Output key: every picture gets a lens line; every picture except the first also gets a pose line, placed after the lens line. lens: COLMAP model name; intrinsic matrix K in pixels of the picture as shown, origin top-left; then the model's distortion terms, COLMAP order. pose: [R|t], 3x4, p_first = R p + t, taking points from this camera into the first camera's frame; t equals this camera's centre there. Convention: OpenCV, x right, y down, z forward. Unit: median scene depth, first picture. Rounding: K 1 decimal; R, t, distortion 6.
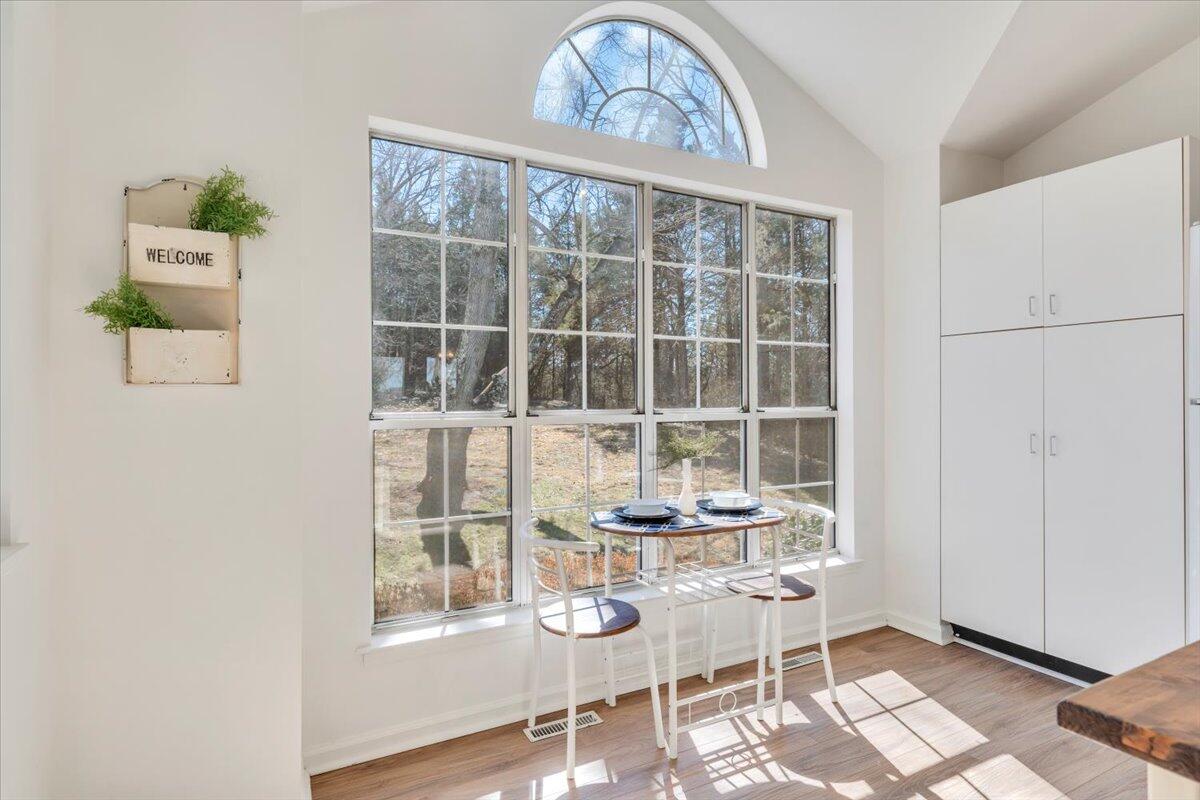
lens RADIAL K [[587.8, 0, 600.0], [0, 587.8, 400.0], [0, 0, 1]] dist [-0.000251, -0.000540]
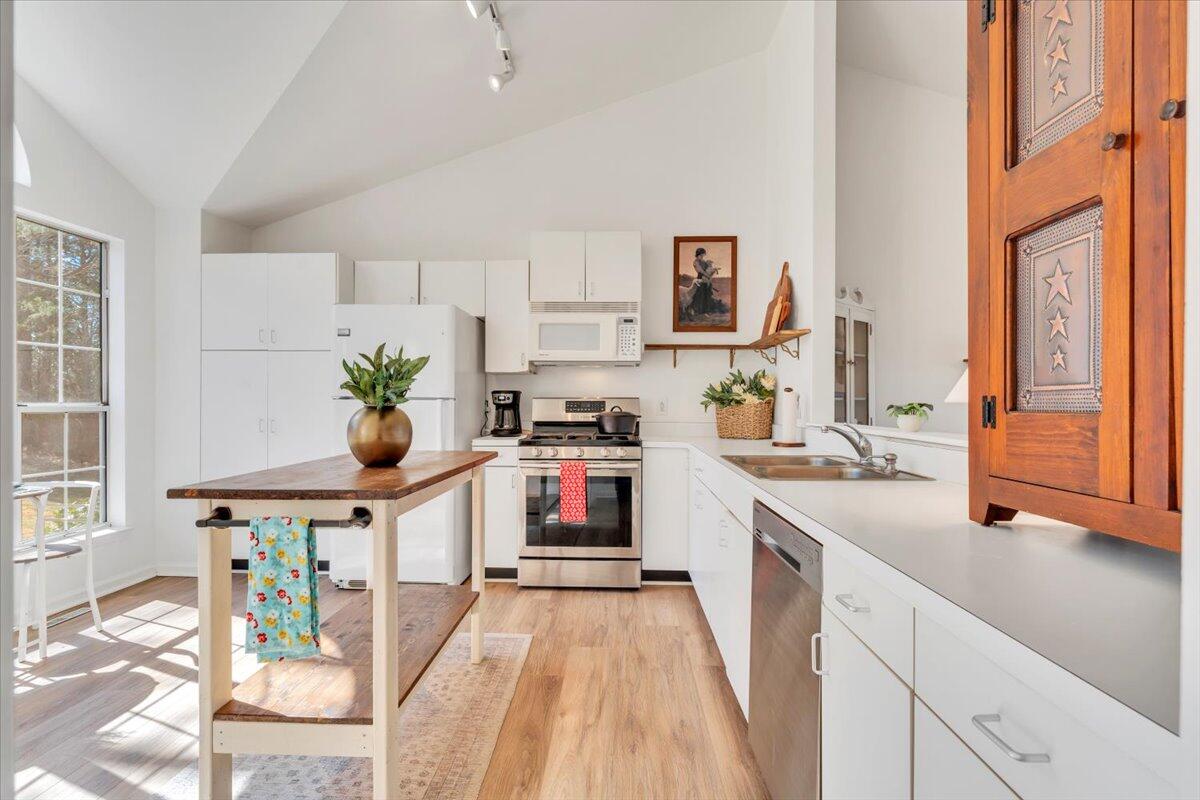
lens RADIAL K [[587.8, 0, 600.0], [0, 587.8, 400.0], [0, 0, 1]] dist [-0.000251, -0.000540]
pose [[0.493901, 0.002191, 0.869515, -0.163805], [-0.003661, 0.999993, -0.000440, 0.004772], [-0.869510, -0.002966, 0.493906, -0.531071]]
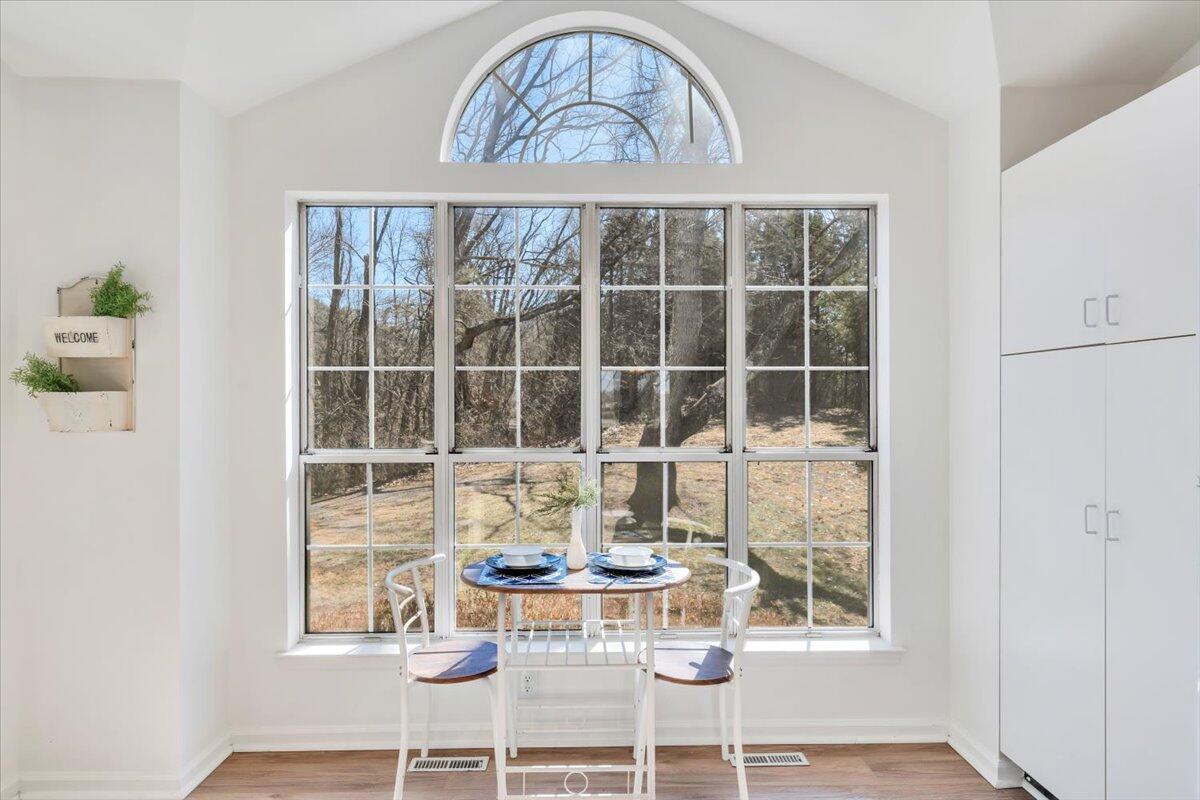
lens RADIAL K [[632.6, 0, 661.6], [0, 632.6, 403.7], [0, 0, 1]] dist [0.000961, -0.000697]
pose [[0.905133, 0.005983, -0.425086, 0.601885], [-0.005054, 0.999982, 0.003311, -0.056964], [0.425098, -0.000849, 0.905147, 0.144415]]
